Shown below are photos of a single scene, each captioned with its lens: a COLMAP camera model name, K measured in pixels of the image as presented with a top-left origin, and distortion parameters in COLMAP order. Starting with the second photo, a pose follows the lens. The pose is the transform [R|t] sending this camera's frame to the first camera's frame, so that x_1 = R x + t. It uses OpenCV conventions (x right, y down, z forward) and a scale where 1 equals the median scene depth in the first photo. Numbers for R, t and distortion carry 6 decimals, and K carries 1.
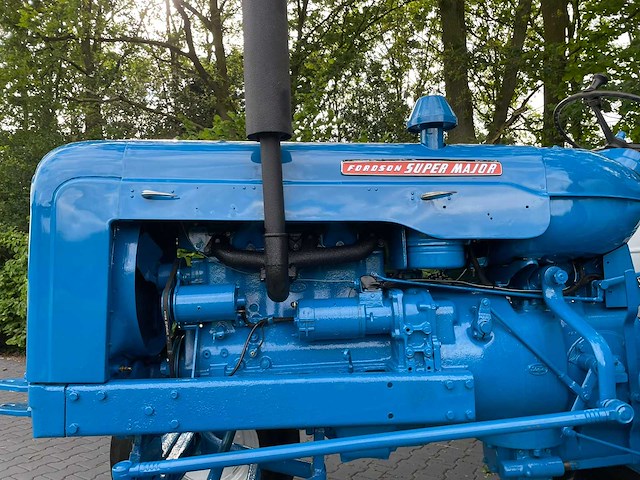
lens RADIAL K [[486.7, 0, 318.0], [0, 486.7, 238.0], [0, 0, 1]] dist [0.097146, -0.118138]
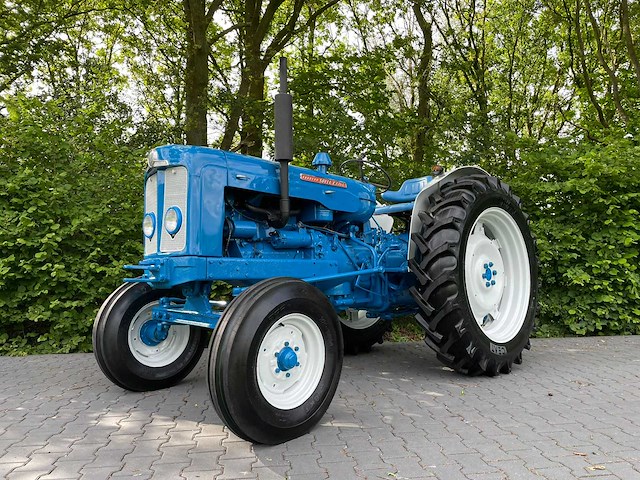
lens RADIAL K [[486.7, 0, 321.4], [0, 486.7, 242.7], [0, 0, 1]] dist [0.097146, -0.118138]
pose [[0.766351, 0.051003, 0.640394, -1.372982], [-0.044578, 0.998663, -0.026191, 0.238621], [-0.640874, -0.008476, 0.767599, -0.919074]]
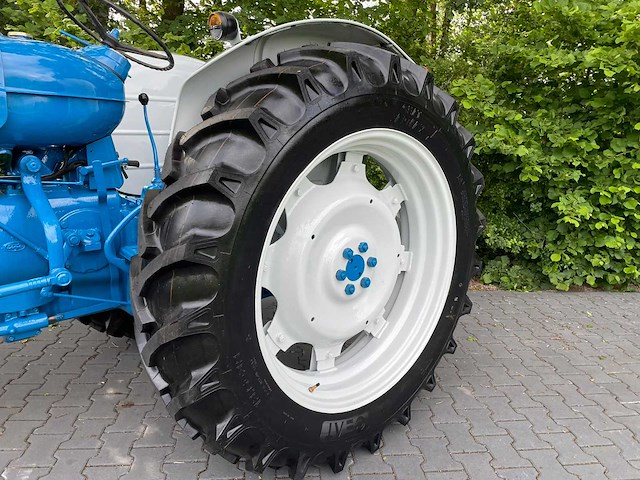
lens RADIAL K [[486.7, 0, 330.8], [0, 486.7, 240.3], [0, 0, 1]] dist [0.097146, -0.118138]
pose [[0.779195, -0.093065, 0.619834, 0.314267], [-0.096402, 0.959354, 0.265229, -0.125689], [-0.619323, -0.266418, 0.738553, -0.297232]]
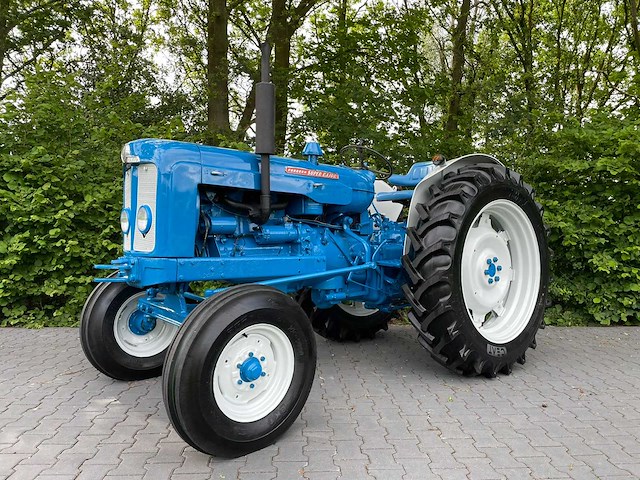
lens RADIAL K [[486.7, 0, 324.3], [0, 486.7, 233.5], [0, 0, 1]] dist [0.097146, -0.118138]
pose [[0.812598, 0.028365, 0.582134, -1.111665], [-0.063612, 0.997164, 0.040208, 0.054229], [-0.579343, -0.069703, 0.812098, -0.992814]]
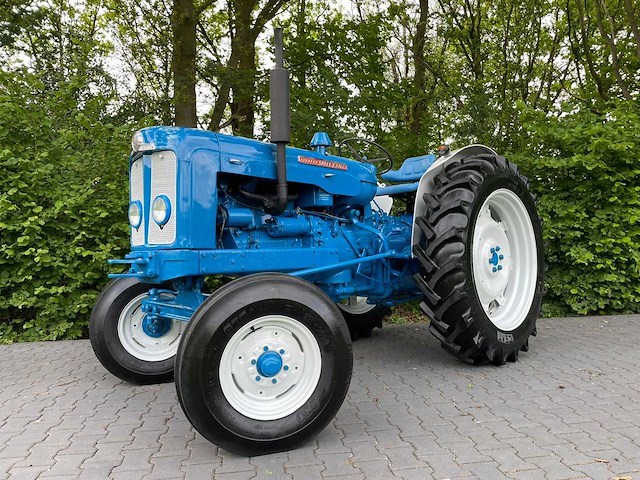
lens RADIAL K [[486.7, 0, 321.9], [0, 486.7, 236.8], [0, 0, 1]] dist [0.097146, -0.118138]
pose [[0.756367, 0.016415, 0.653941, -1.304593], [-0.037338, 0.999139, 0.018106, 0.167298], [-0.653081, -0.038111, 0.756329, -0.781533]]
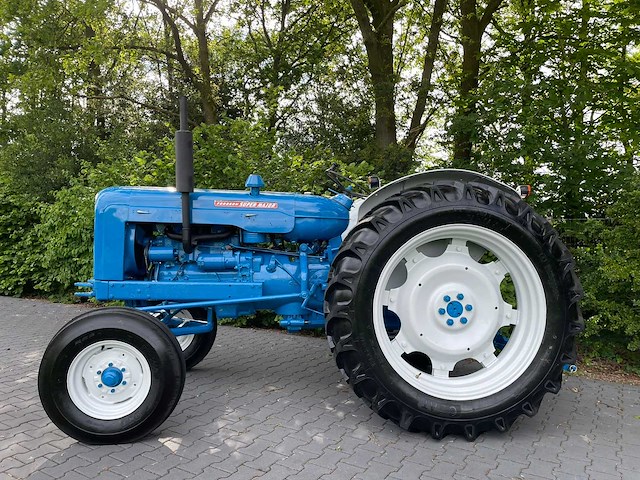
lens RADIAL K [[486.7, 0, 316.3], [0, 486.7, 240.2], [0, 0, 1]] dist [0.097146, -0.118138]
pose [[0.999455, 0.033002, 0.000023, 0.571614], [-0.032928, 0.997143, 0.067981, -0.137313], [0.002221, -0.067944, 0.997687, -1.540419]]
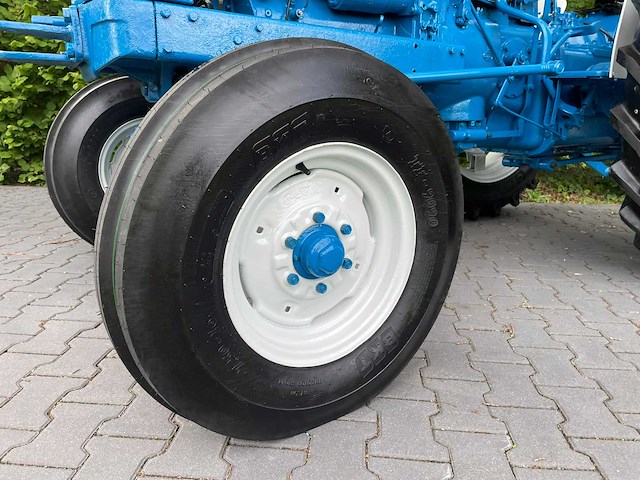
lens RADIAL K [[486.7, 0, 321.7], [0, 486.7, 237.2], [0, 0, 1]] dist [0.097146, -0.118138]
pose [[0.889583, -0.074409, 0.450673, -0.619510], [-0.064165, 0.956503, 0.284579, 0.392742], [-0.452245, -0.282074, 0.846114, -0.075211]]
